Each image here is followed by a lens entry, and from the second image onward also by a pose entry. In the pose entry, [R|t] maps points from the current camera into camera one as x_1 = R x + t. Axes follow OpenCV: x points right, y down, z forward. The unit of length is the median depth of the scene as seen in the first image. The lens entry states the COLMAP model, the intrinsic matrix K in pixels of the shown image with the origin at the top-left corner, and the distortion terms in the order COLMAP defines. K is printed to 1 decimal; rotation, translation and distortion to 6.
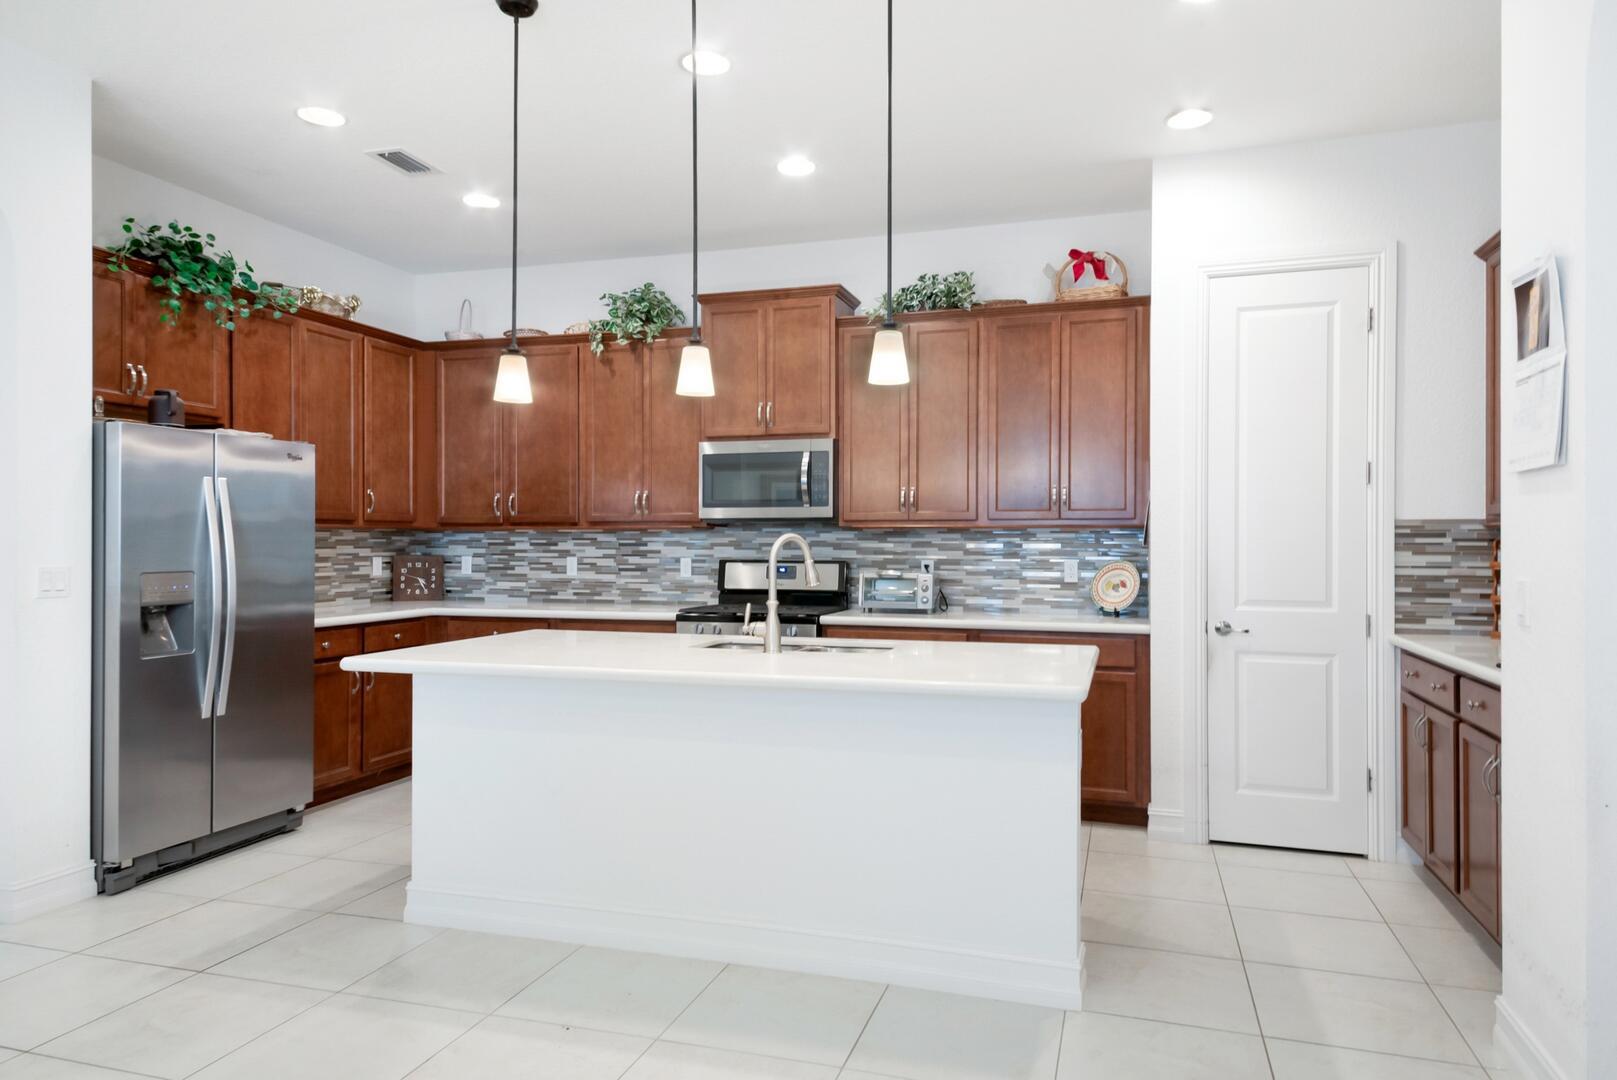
lens RADIAL K [[1014.9, 0, 802.3], [0, 1014.9, 555.0], [0, 0, 1]] dist [0.006725, 0.000440]
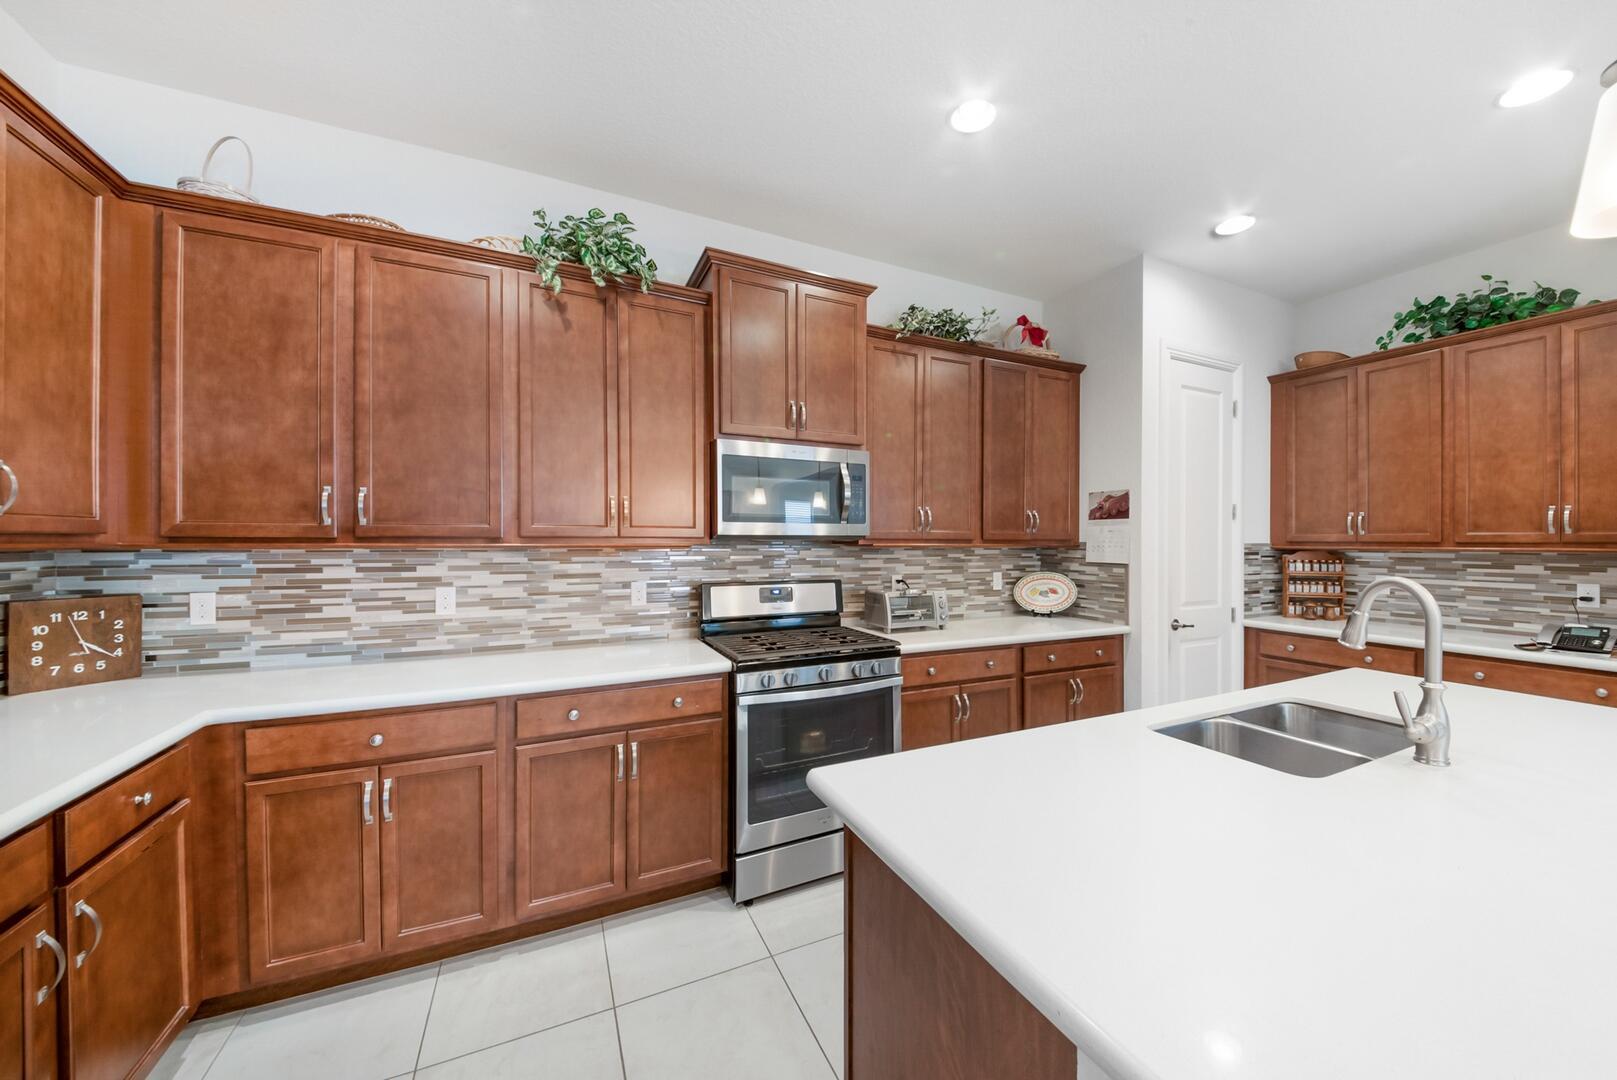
lens RADIAL K [[555.6, 0, 808.5], [0, 555.6, 540.0], [0, 0, 1]] dist [-0.001748, -0.008252]
pose [[0.730461, 0.000139, 0.682955, -0.334650], [0.006109, 0.999959, -0.006738, -0.028094], [-0.682927, 0.009094, 0.730430, 0.623306]]
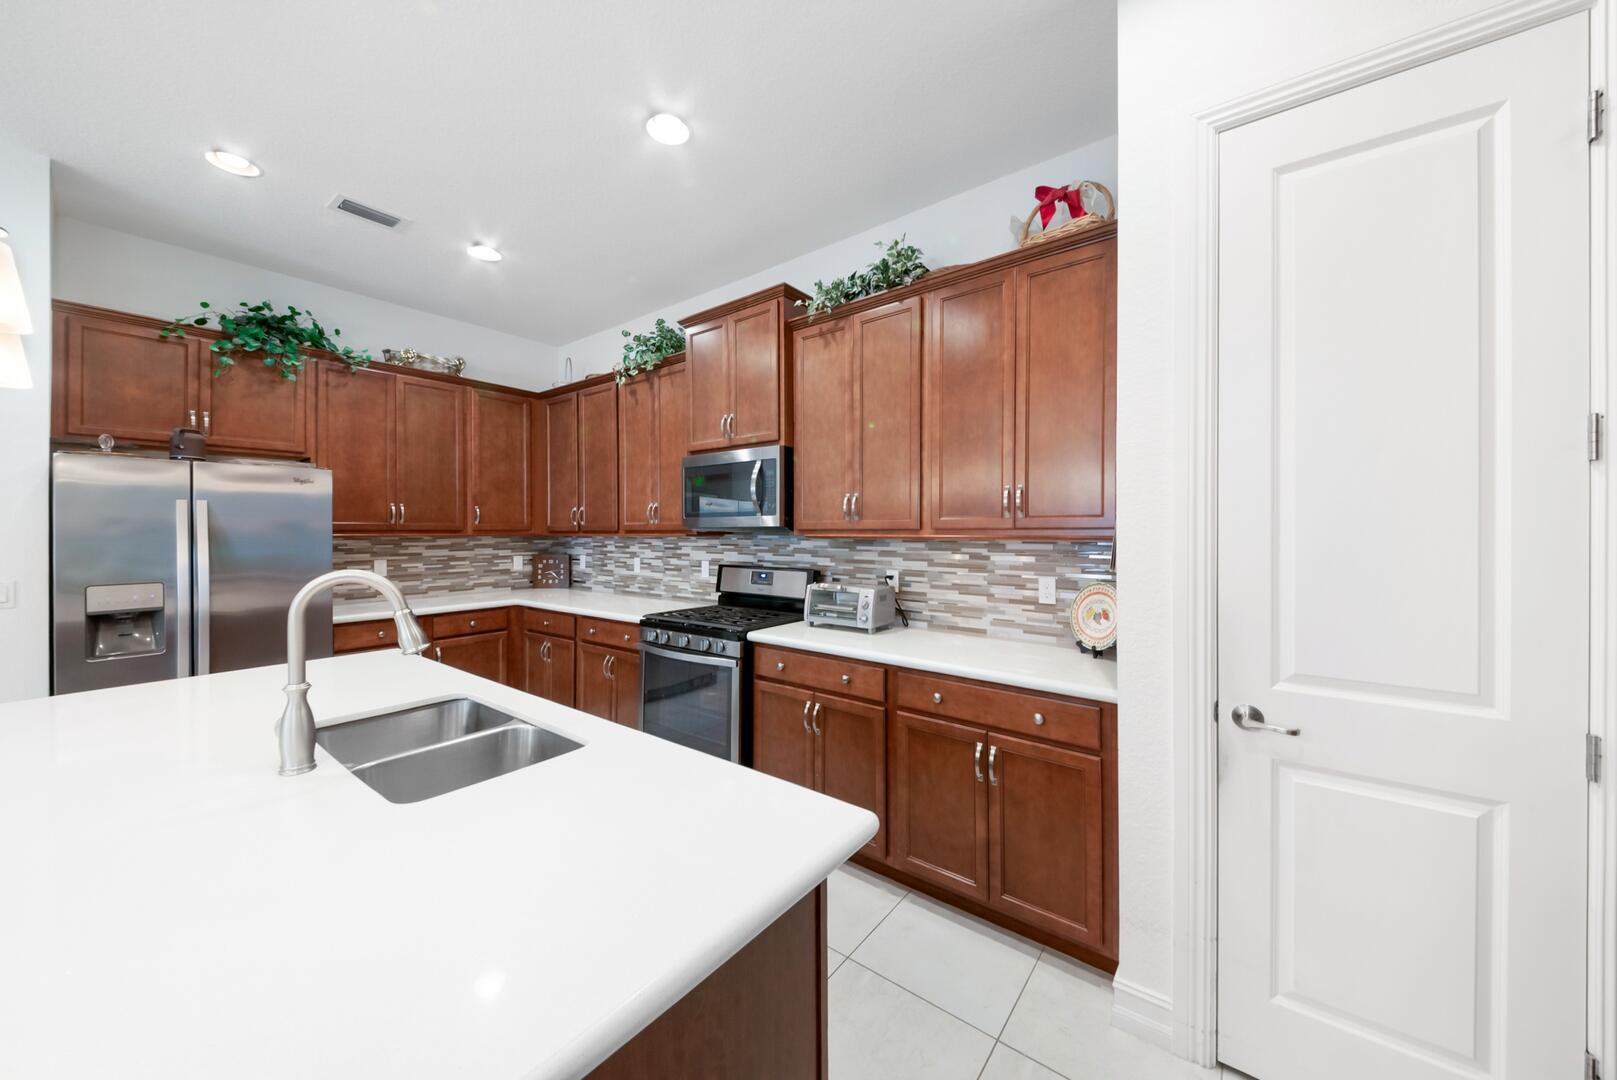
lens RADIAL K [[563.7, 0, 808.5], [0, 563.7, 540.0], [0, 0, 1]] dist [0.012704, -0.008528]
pose [[0.940687, 0.001696, -0.339271, 0.222462], [-0.000045, 0.999988, 0.004873, -0.025308], [0.339276, -0.004569, 0.940676, 0.470480]]
